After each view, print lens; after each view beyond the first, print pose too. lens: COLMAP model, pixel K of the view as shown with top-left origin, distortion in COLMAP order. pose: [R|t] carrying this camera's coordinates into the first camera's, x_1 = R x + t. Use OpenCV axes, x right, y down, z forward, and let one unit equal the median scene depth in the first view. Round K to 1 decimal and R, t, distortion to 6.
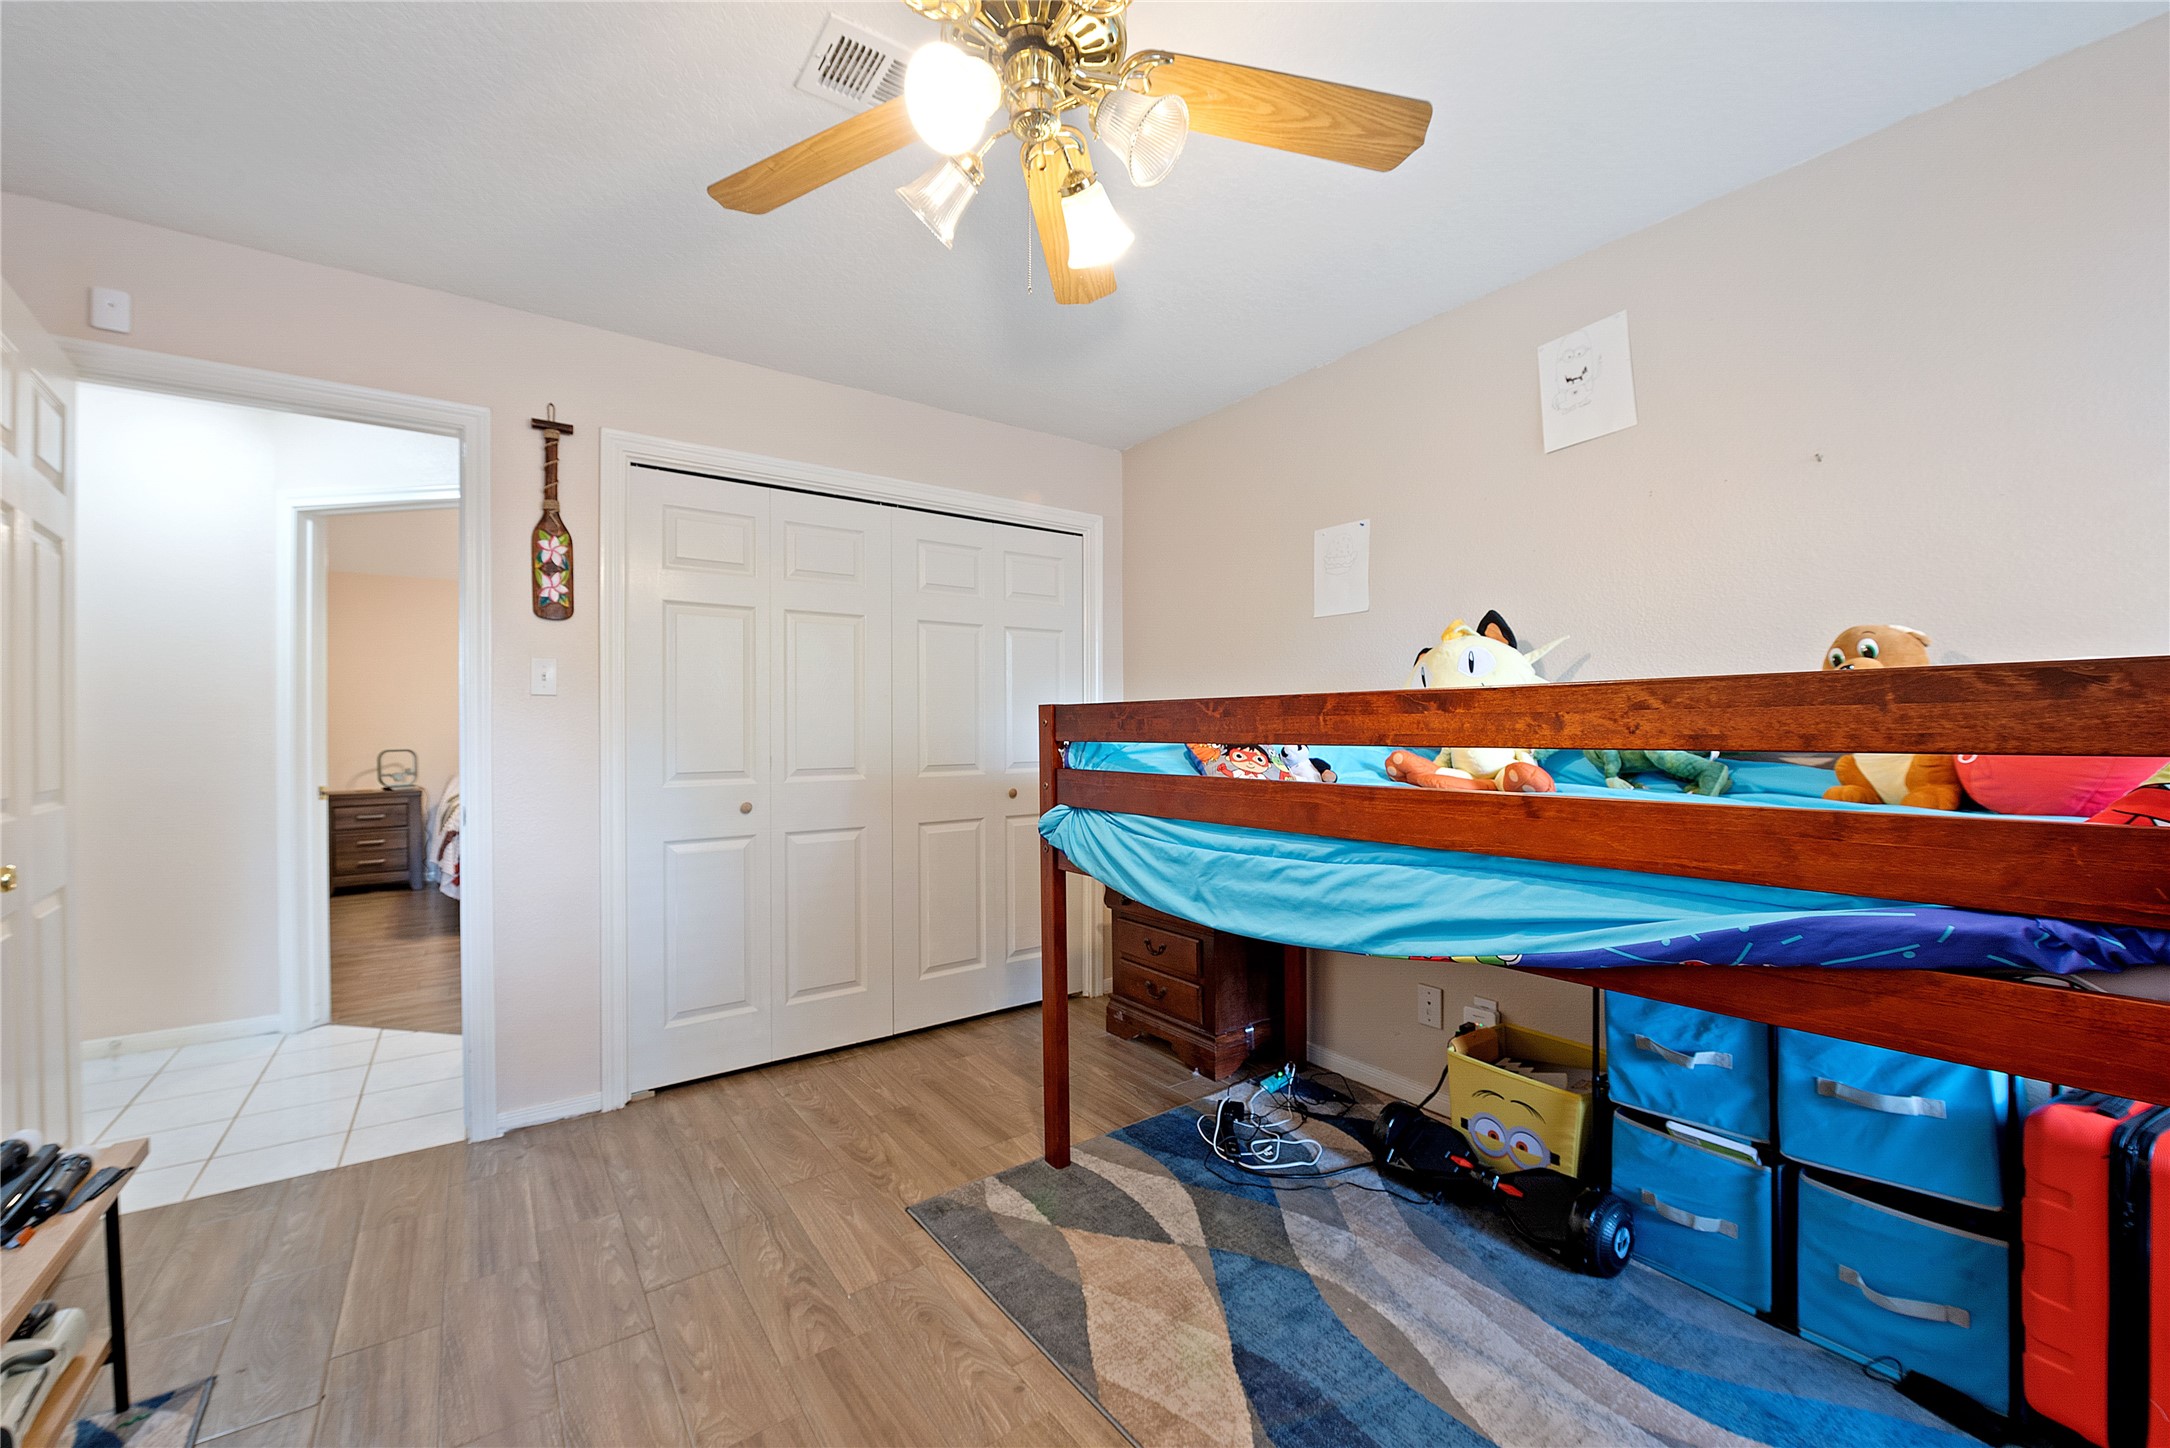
lens RADIAL K [[849.6, 0, 1067.4], [0, 849.6, 730.2], [0, 0, 1]] dist [-0.019033, -0.000820]
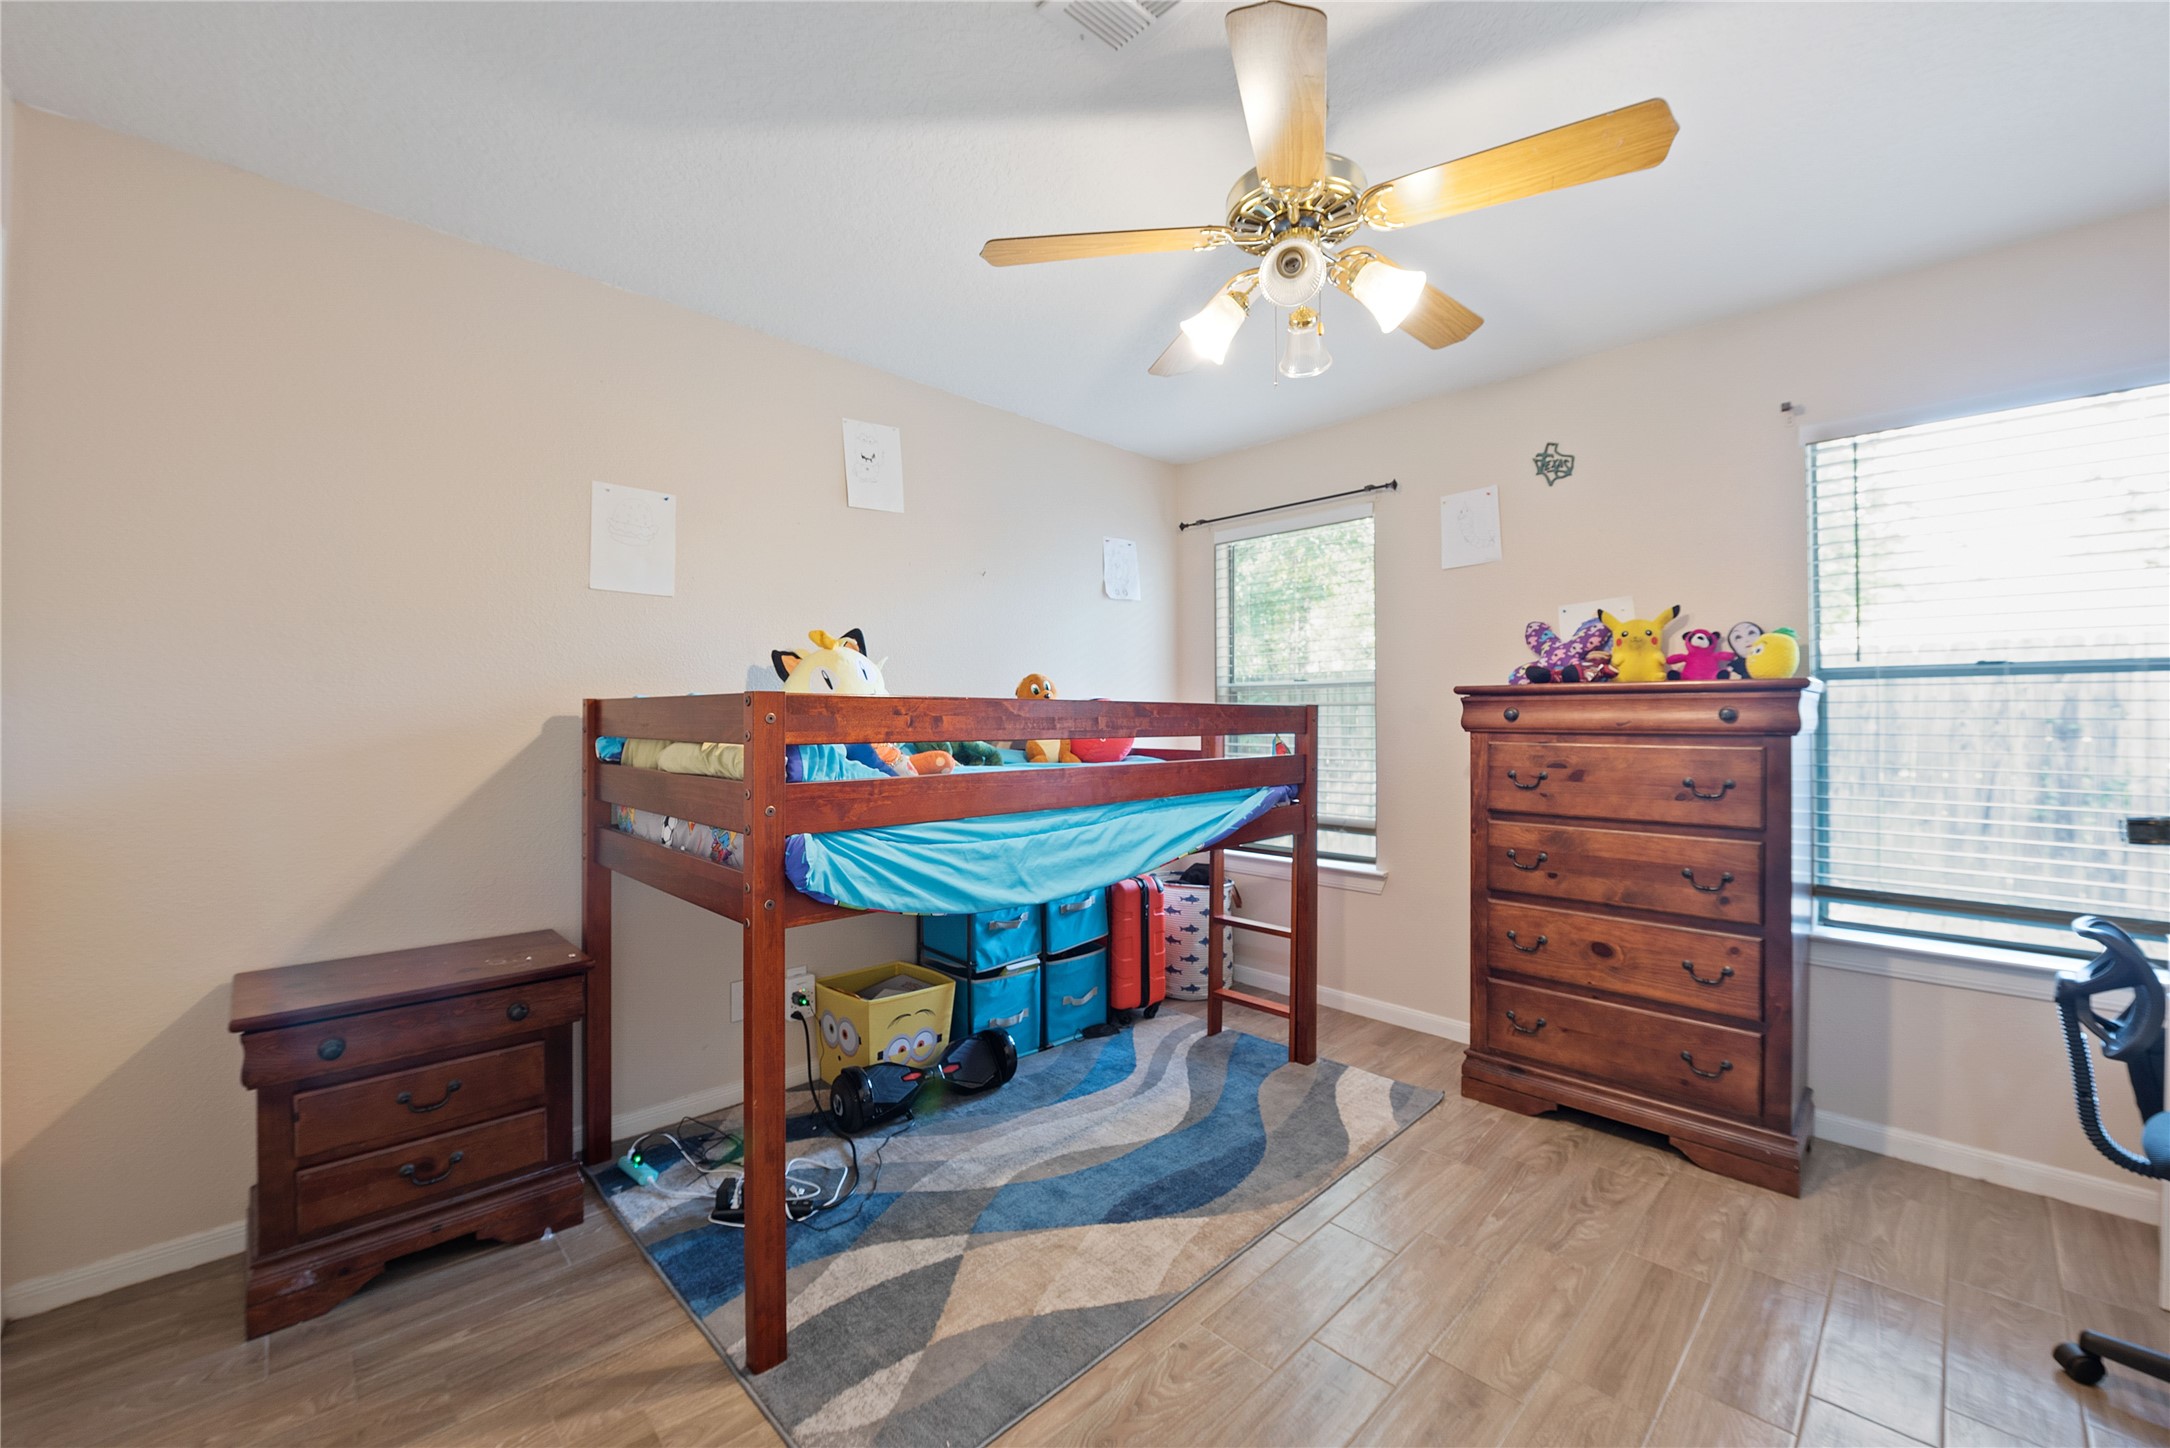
lens RADIAL K [[849.6, 0, 1080.2], [0, 849.6, 725.2], [0, 0, 1]] dist [-0.019033, -0.000820]
pose [[-0.154668, 0.002814, 0.987963, -0.889198], [0.004169, 0.999989, -0.002195, -0.000726], [-0.987958, 0.003779, -0.154678, 1.050339]]
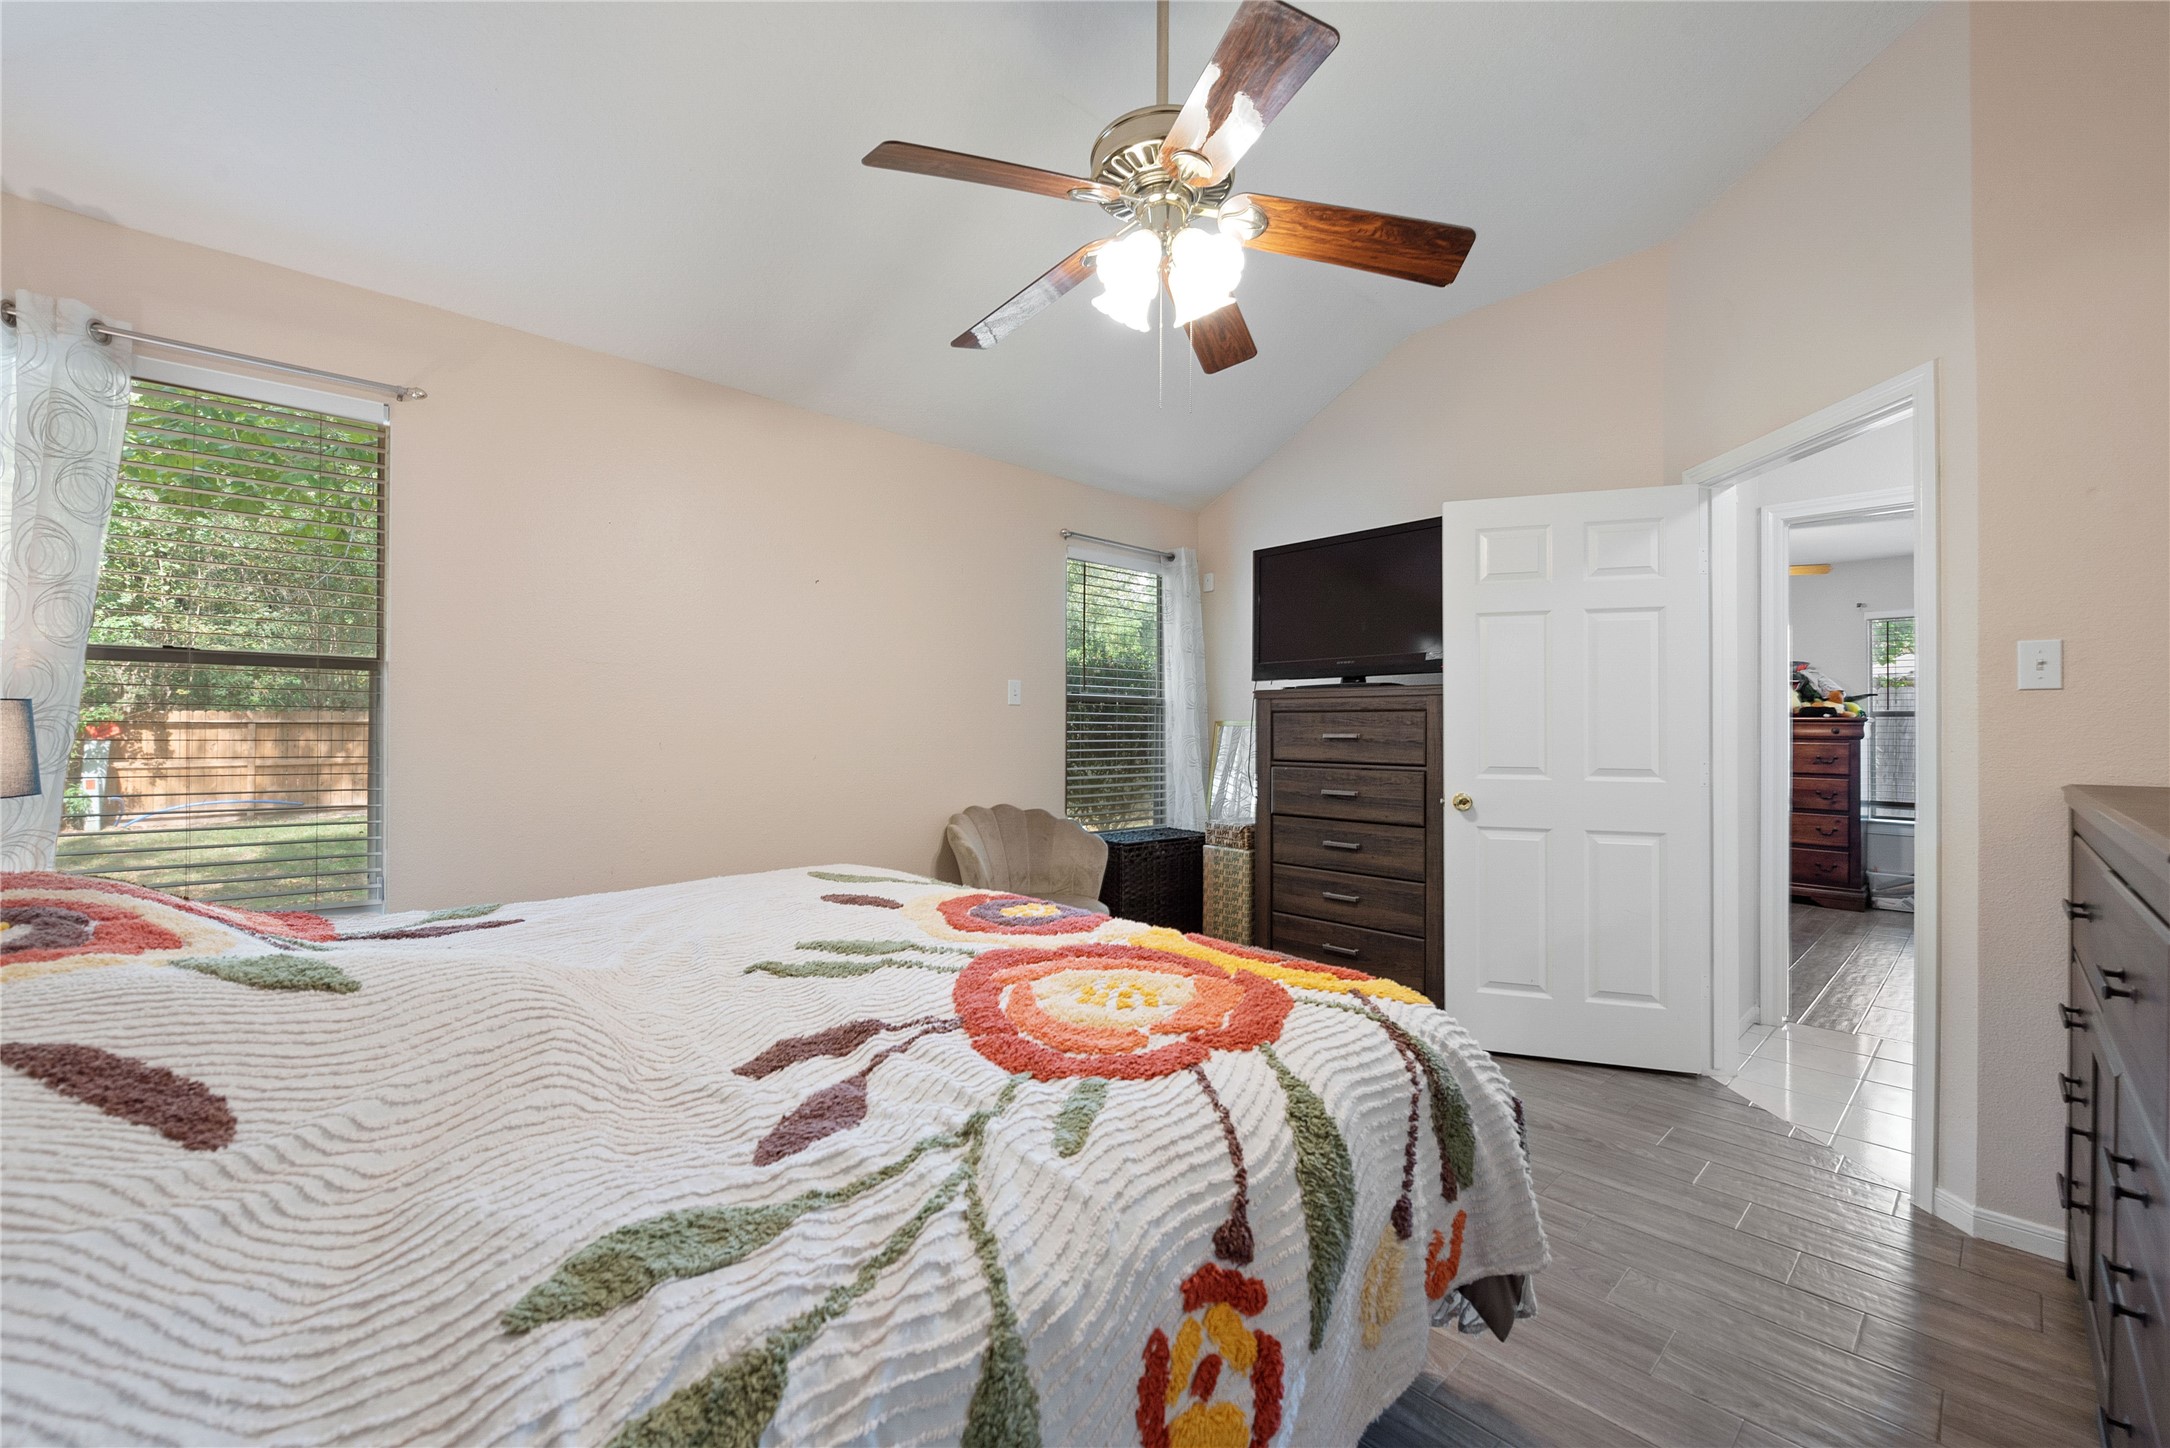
lens RADIAL K [[849.6, 0, 1070.8], [0, 849.6, 718.9], [0, 0, 1]] dist [-0.019033, -0.000820]
pose [[-0.106506, 0.007379, 0.994285, -1.783225], [-0.003280, 0.999964, -0.007773, -0.013657], [-0.994307, -0.004089, -0.106478, 2.105064]]
